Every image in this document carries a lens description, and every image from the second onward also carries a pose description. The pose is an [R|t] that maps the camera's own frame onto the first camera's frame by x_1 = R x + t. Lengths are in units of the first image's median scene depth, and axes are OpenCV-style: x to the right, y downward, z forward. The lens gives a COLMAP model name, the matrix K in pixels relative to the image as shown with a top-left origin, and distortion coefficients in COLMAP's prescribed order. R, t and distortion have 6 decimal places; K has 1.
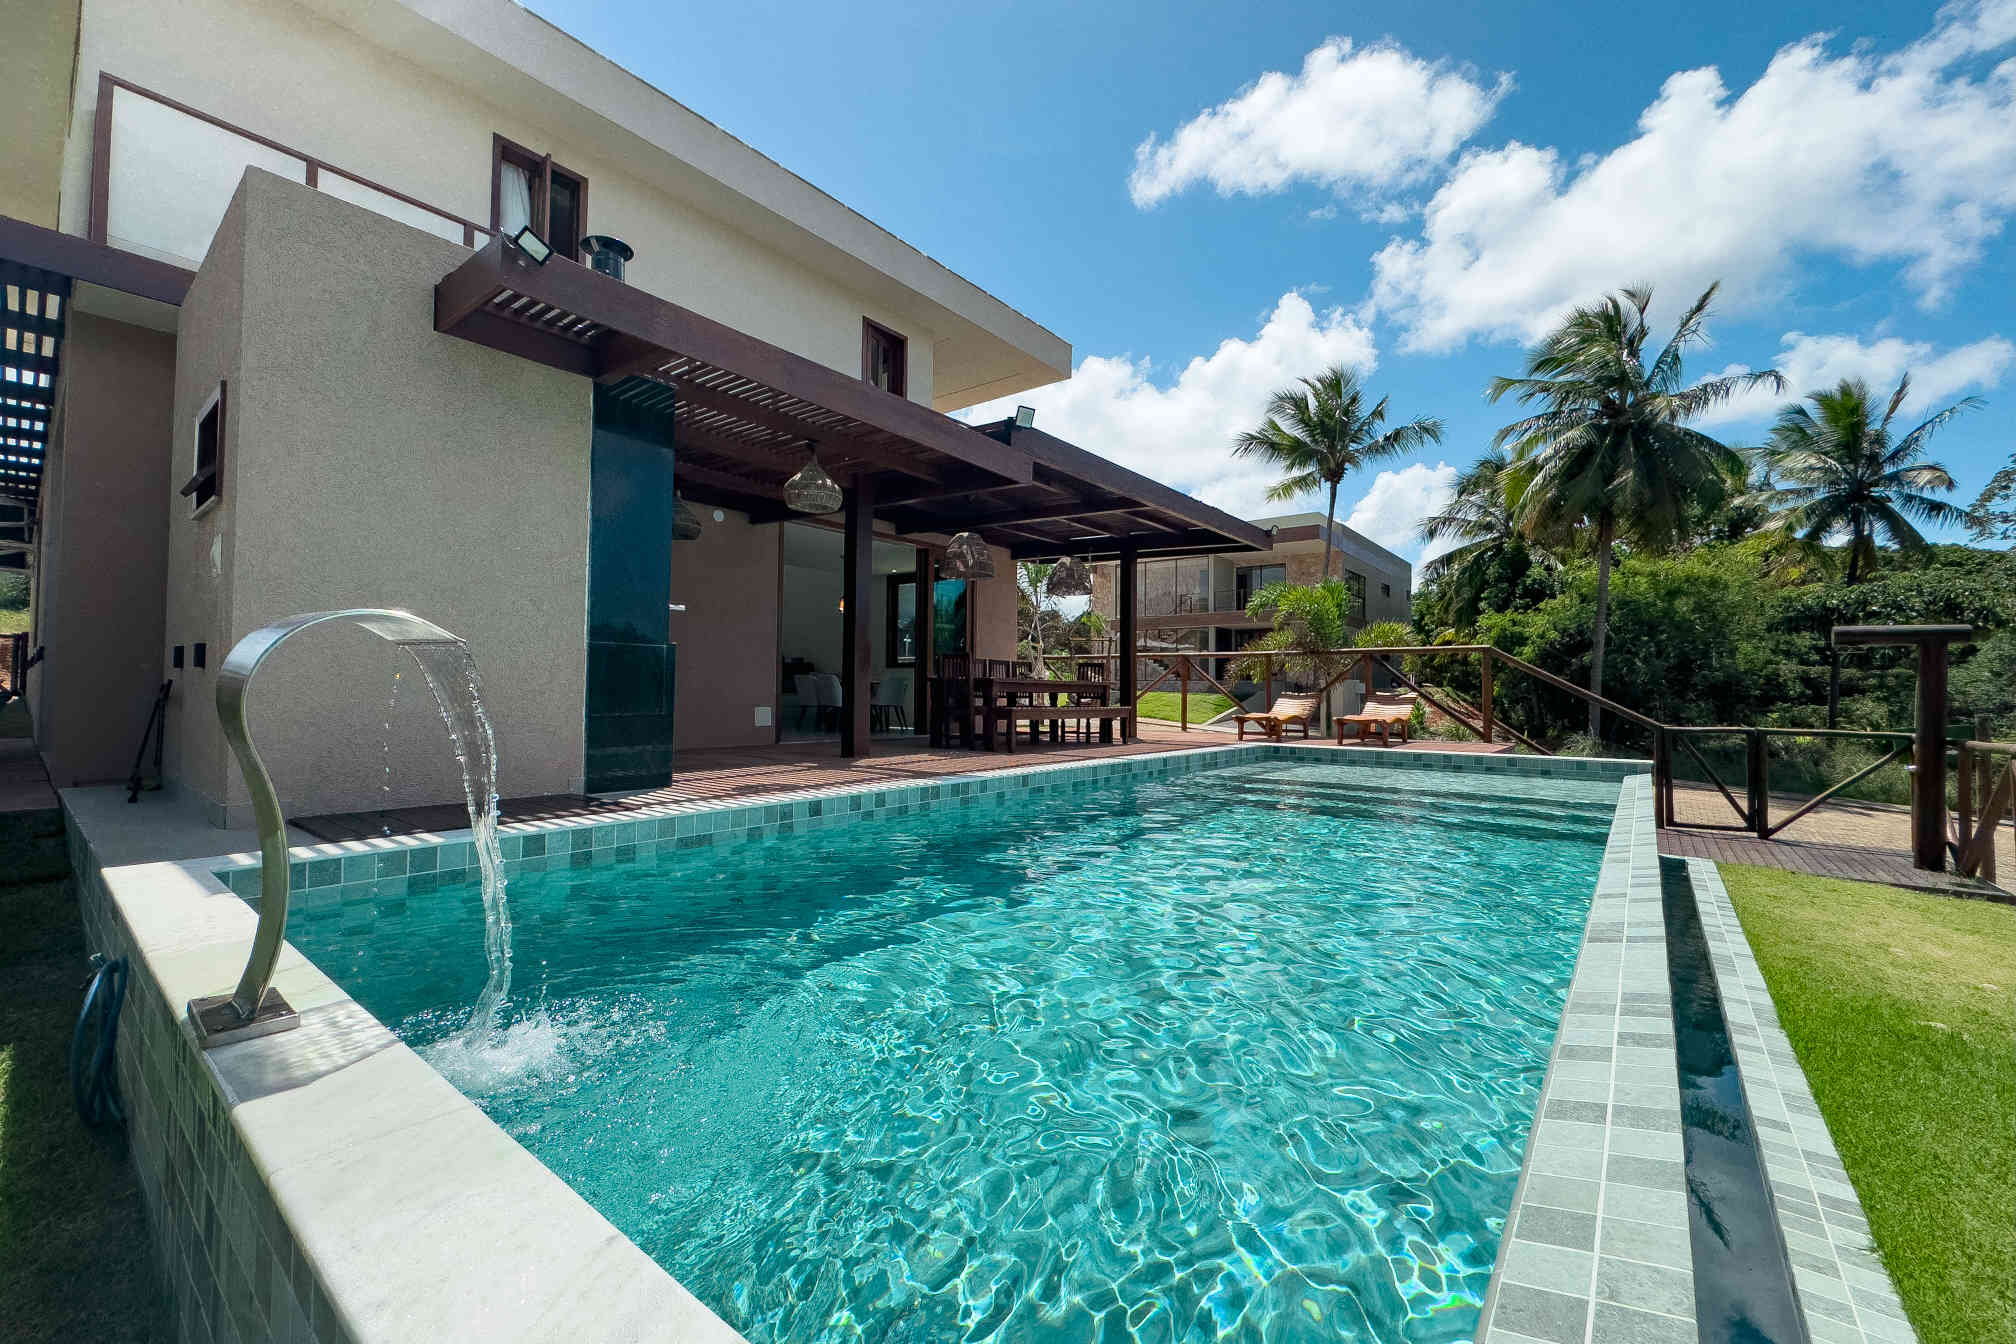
lens RADIAL K [[802.2, 0, 1025.7], [0, 802.2, 667.7], [0, 0, 1]] dist [-0.003077, 0.000344]
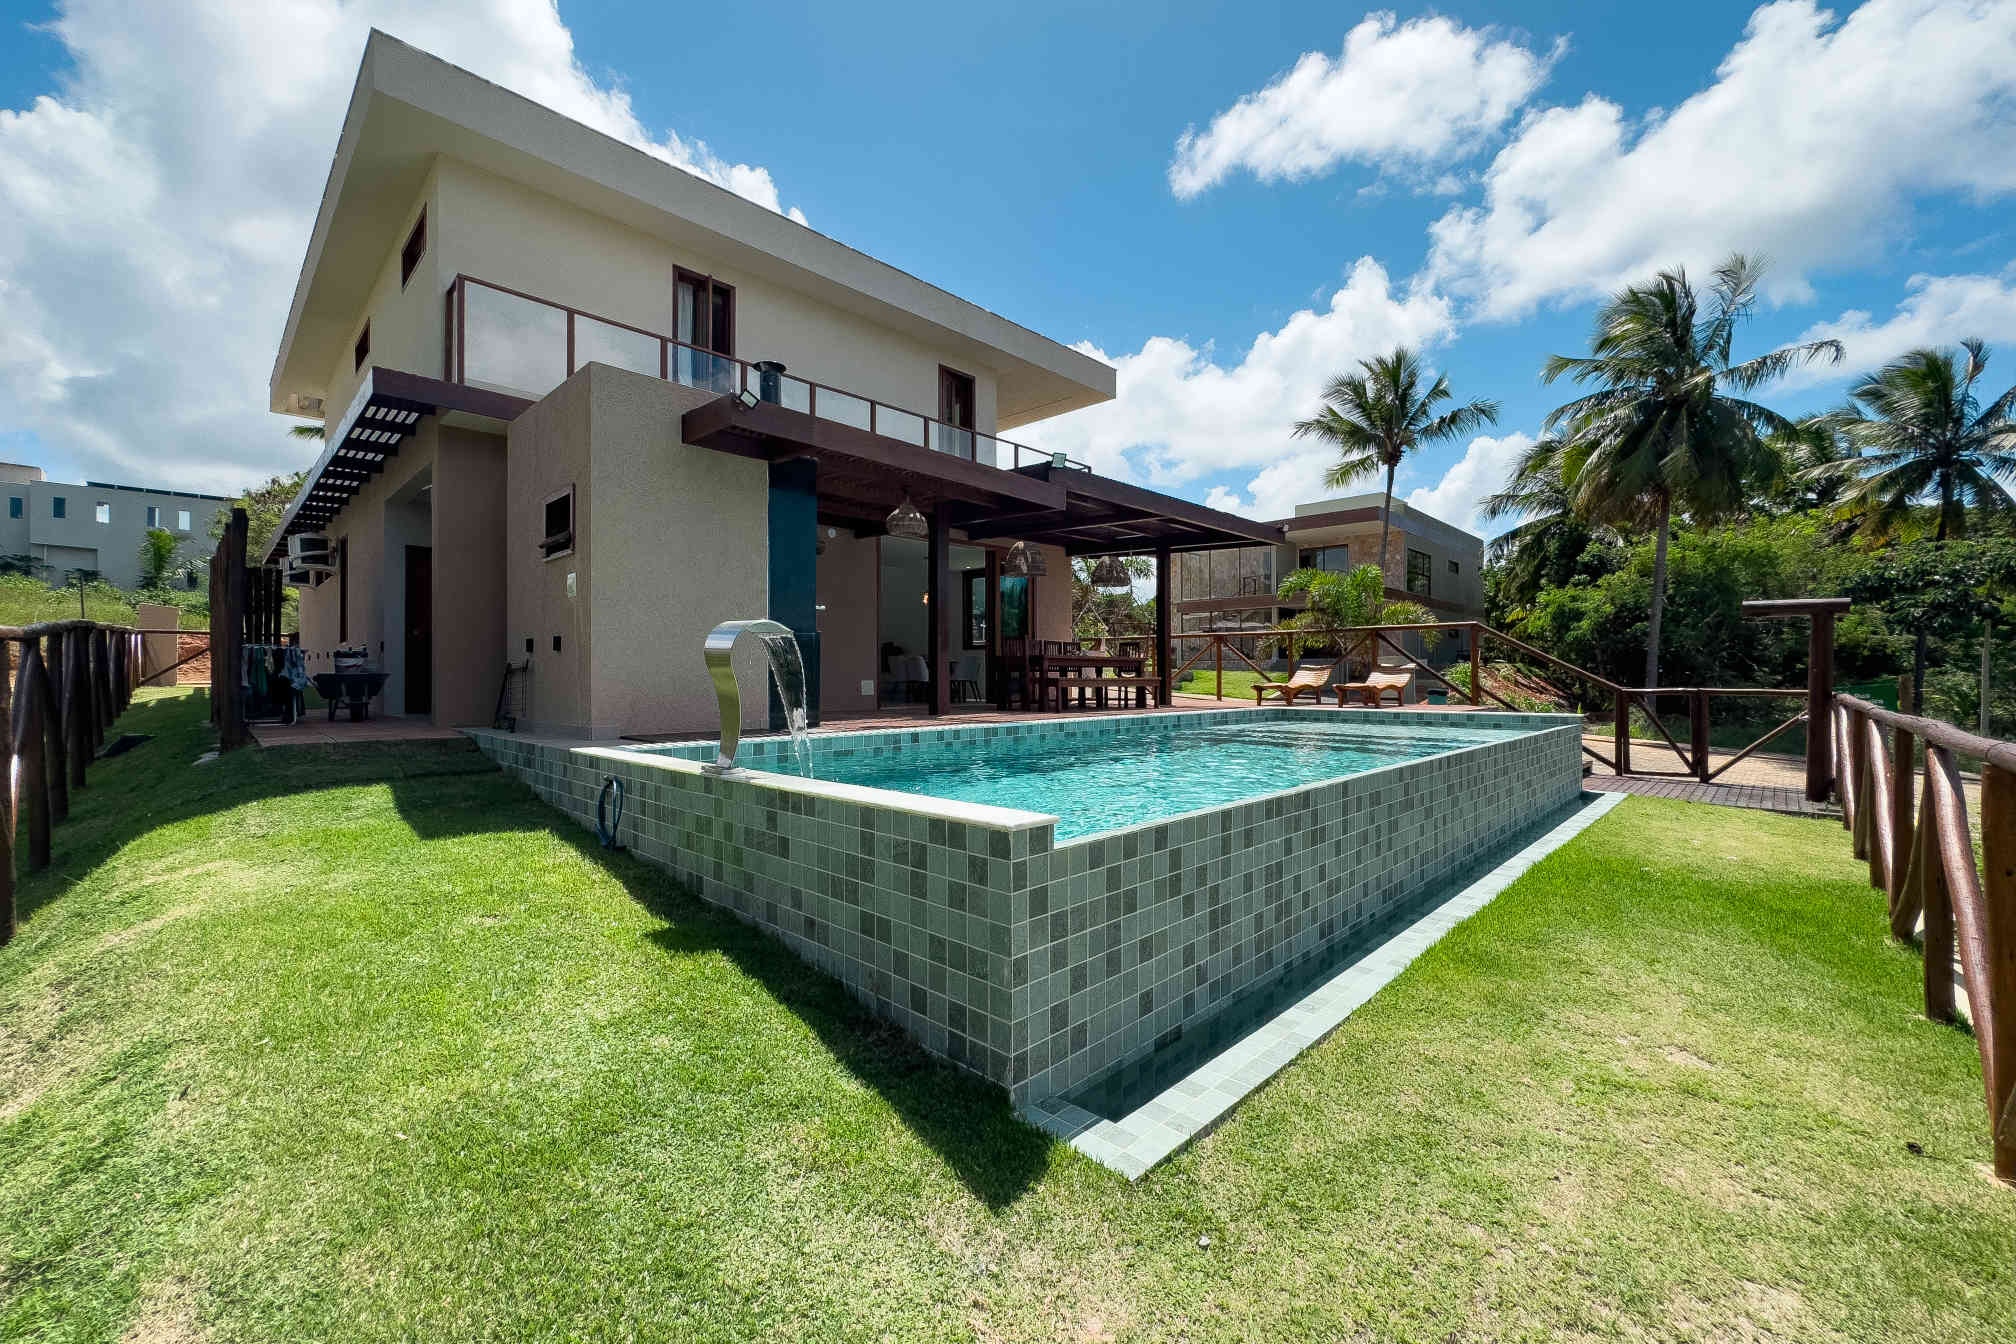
lens RADIAL K [[802.2, 0, 1017.7], [0, 802.2, 680.5], [0, 0, 1]] dist [-0.003077, 0.000344]
pose [[0.994278, -0.011850, -0.106165, 0.019337], [0.015595, 0.999282, 0.034519, 0.003306], [0.105680, -0.035977, 0.993749, -0.100034]]
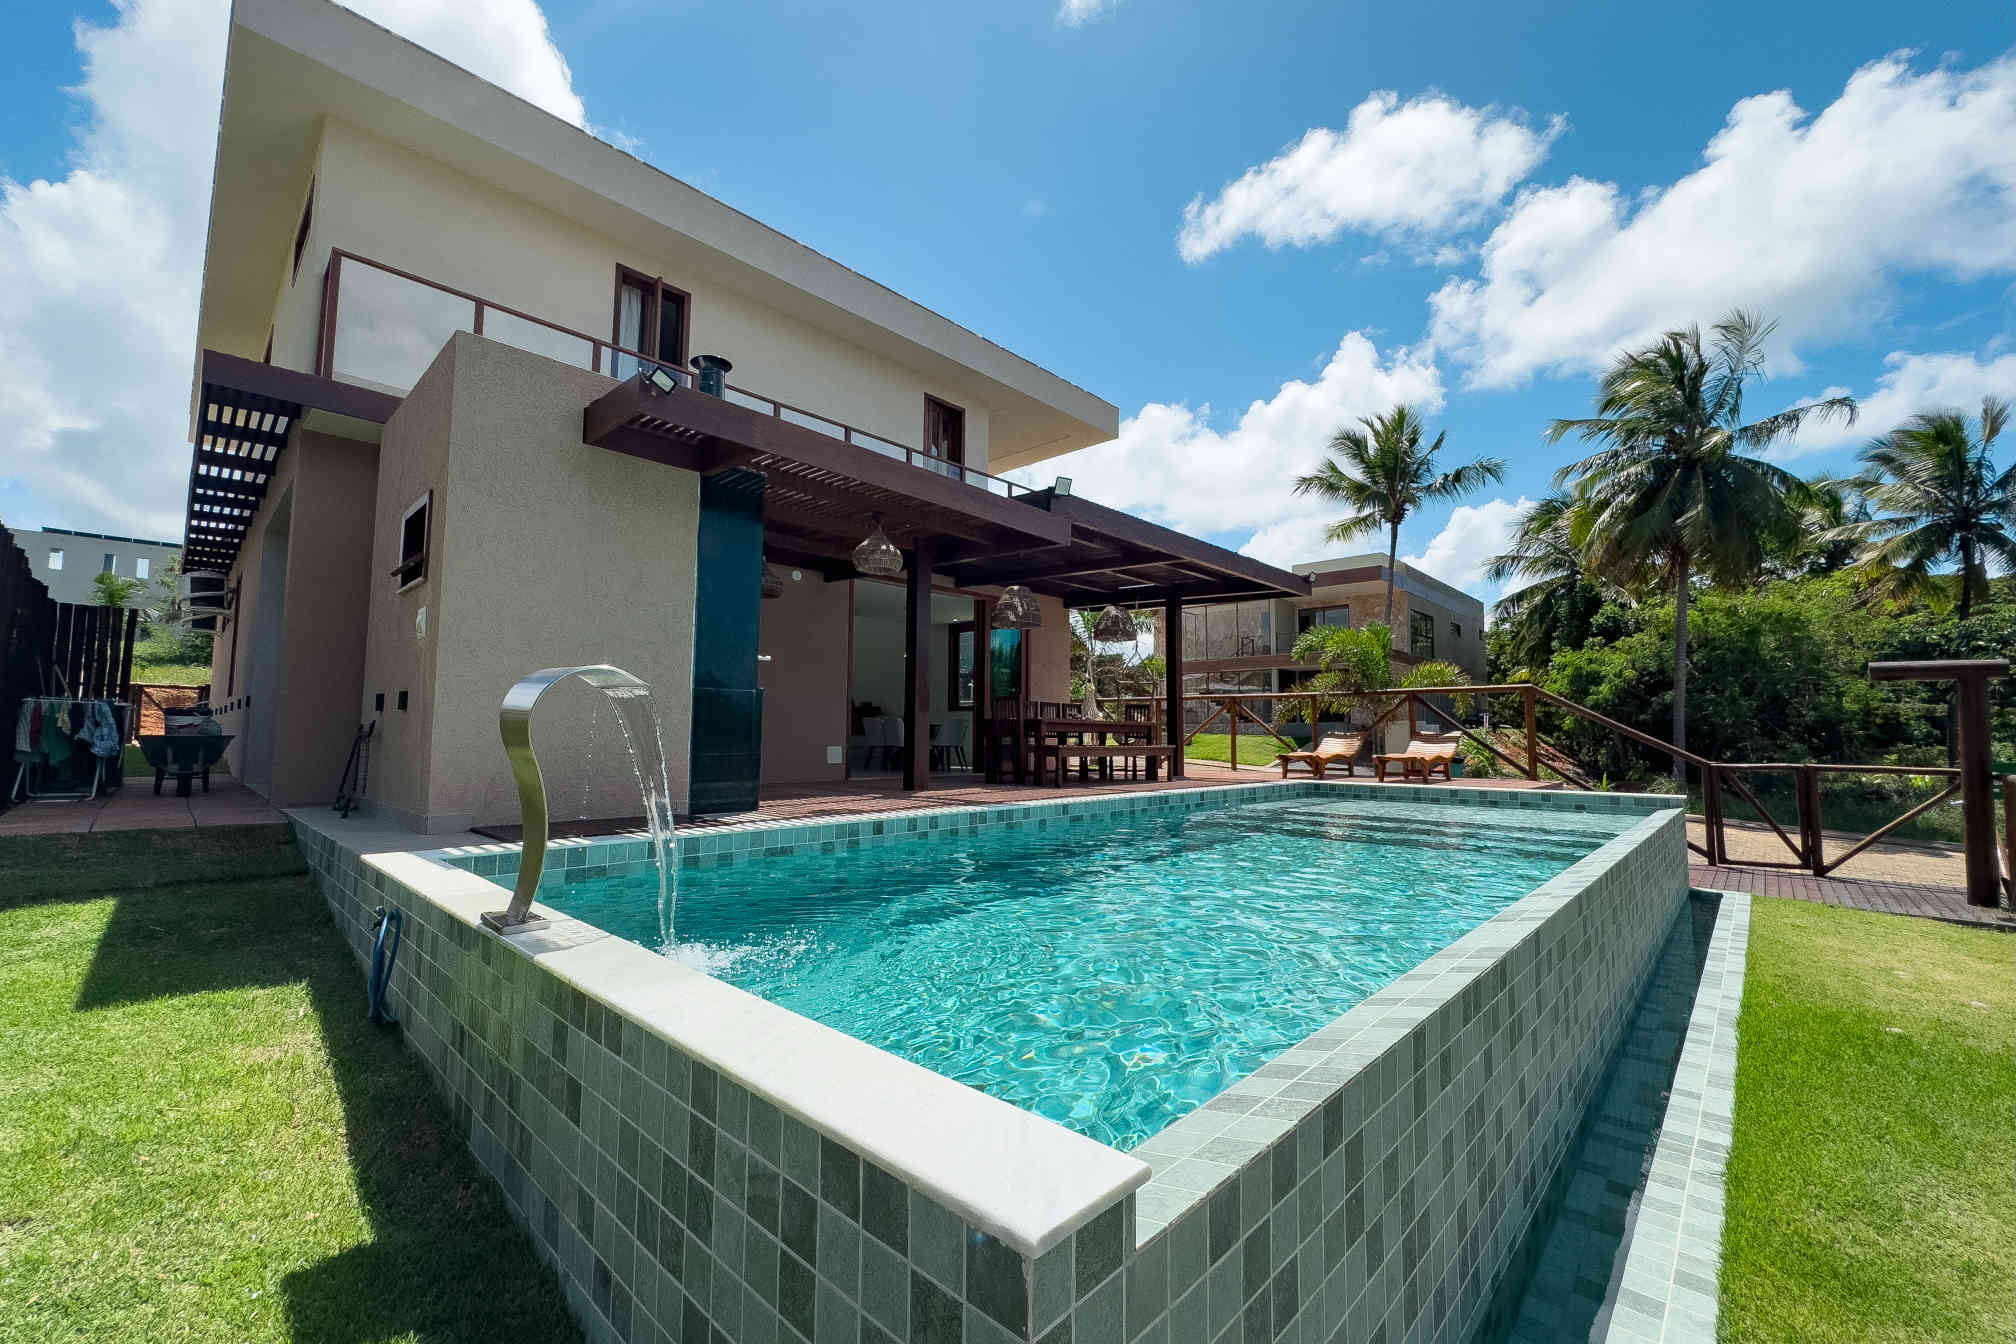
lens RADIAL K [[802.2, 0, 1017.3], [0, 802.2, 668.3], [0, 0, 1]] dist [-0.003077, 0.000344]
pose [[0.995783, -0.011733, -0.090984, 0.009726], [0.006716, 0.998450, -0.055244, 0.001752], [0.091491, 0.054400, 0.994319, -0.031056]]
